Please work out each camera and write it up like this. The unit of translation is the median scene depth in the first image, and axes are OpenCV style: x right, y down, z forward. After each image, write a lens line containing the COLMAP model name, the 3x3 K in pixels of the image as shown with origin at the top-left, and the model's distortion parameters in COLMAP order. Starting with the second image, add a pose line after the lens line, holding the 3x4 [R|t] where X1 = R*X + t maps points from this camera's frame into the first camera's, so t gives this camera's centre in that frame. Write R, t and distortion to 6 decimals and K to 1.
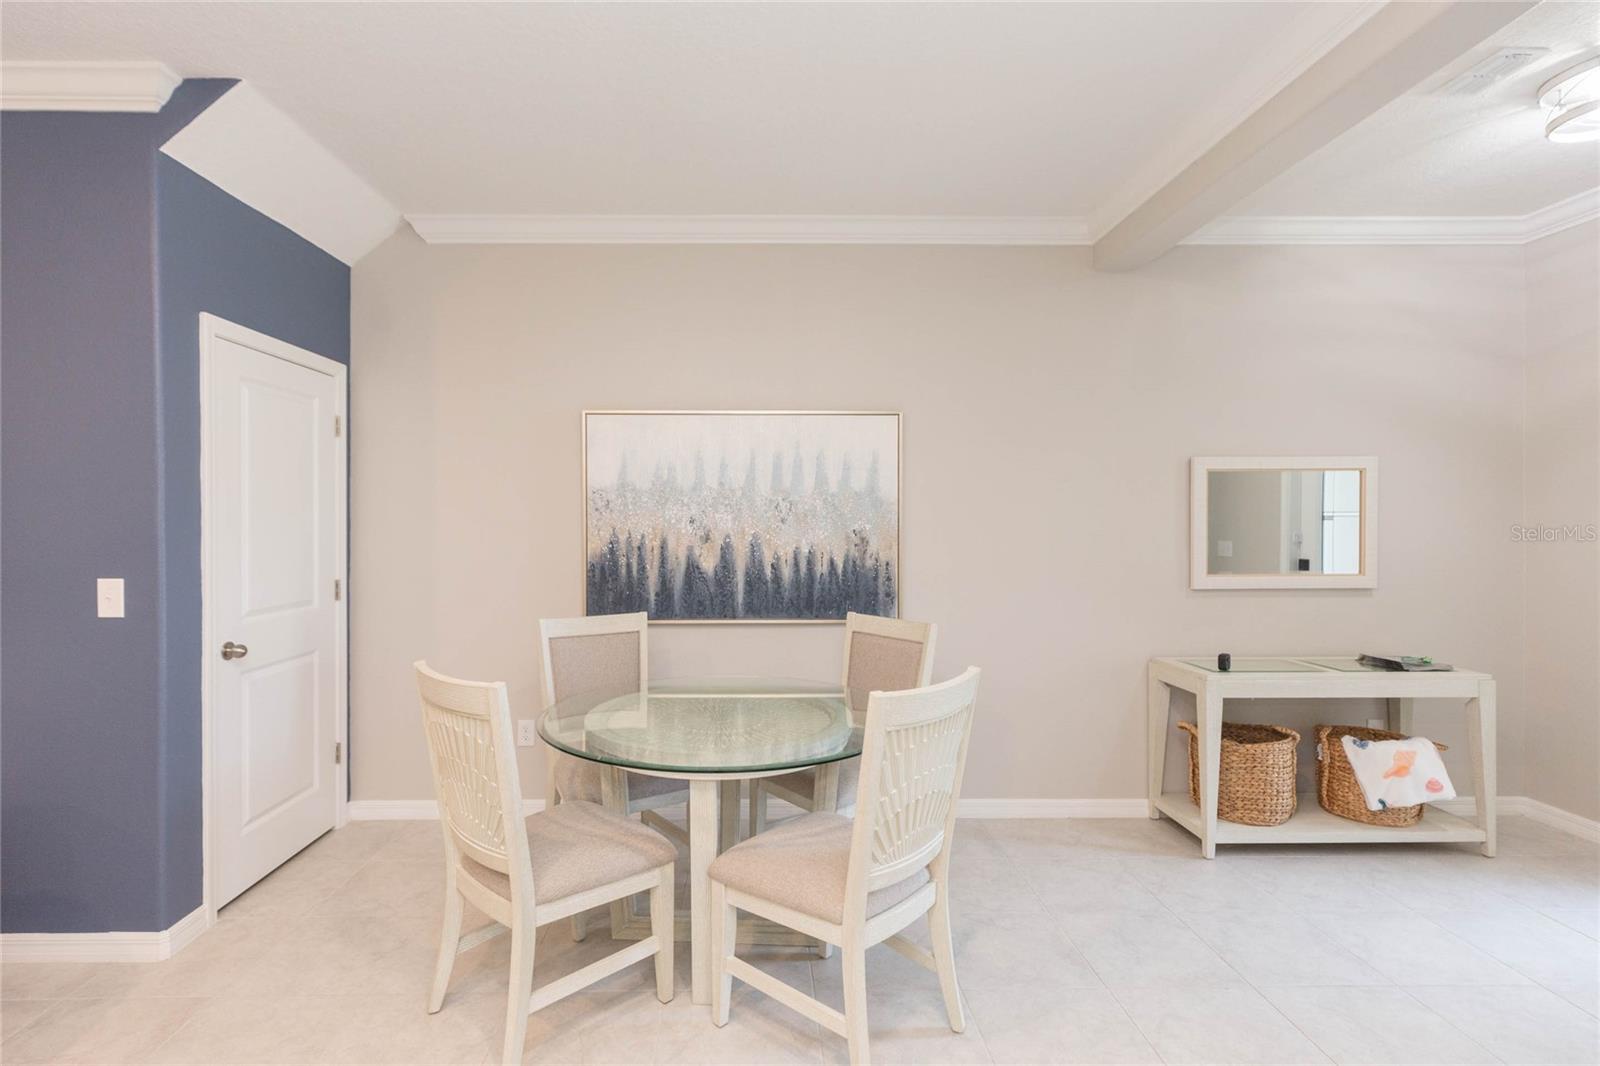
lens RADIAL K [[740.8, 0, 774.1], [0, 740.8, 529.5], [0, 0, 1]] dist [-0.000825, -0.000080]
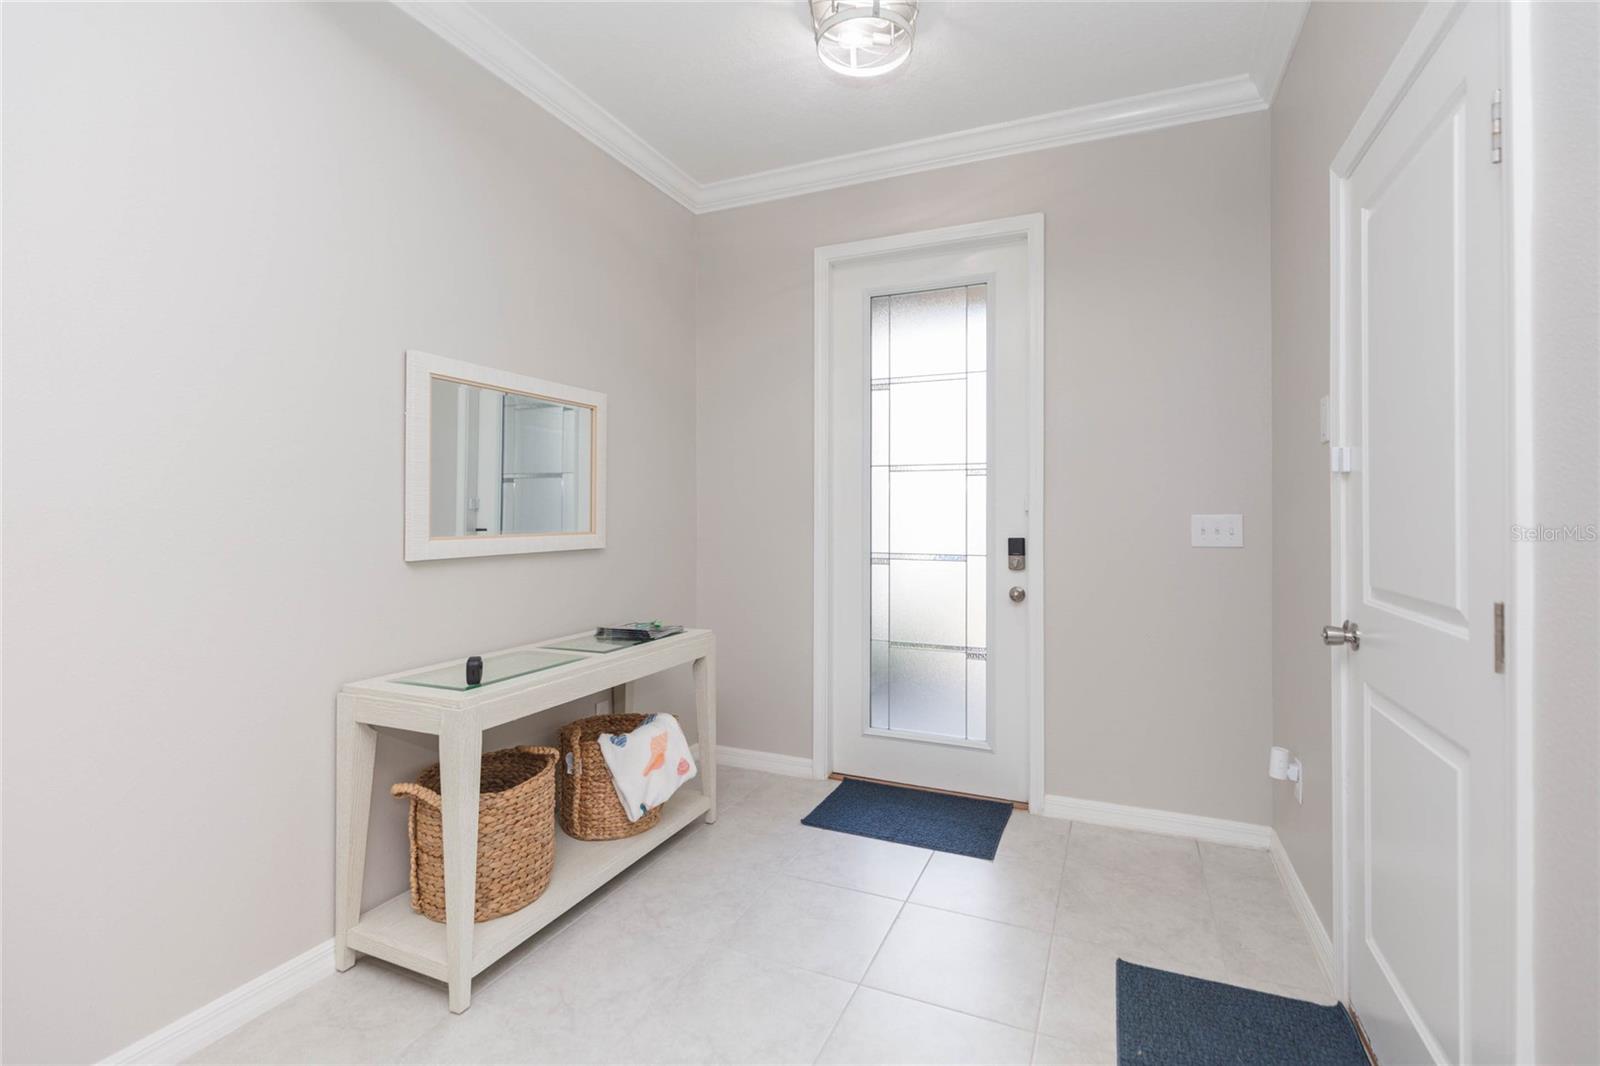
lens RADIAL K [[716.7, 0, 800.0], [0, 716.7, 506.5], [0, 0, 1]] dist [0.001040, 0.000110]
pose [[0.418671, 0.012136, 0.908057, 0.169347], [0.007635, 0.999828, -0.016882, 0.051760], [-0.908106, 0.014001, 0.418506, 0.491119]]
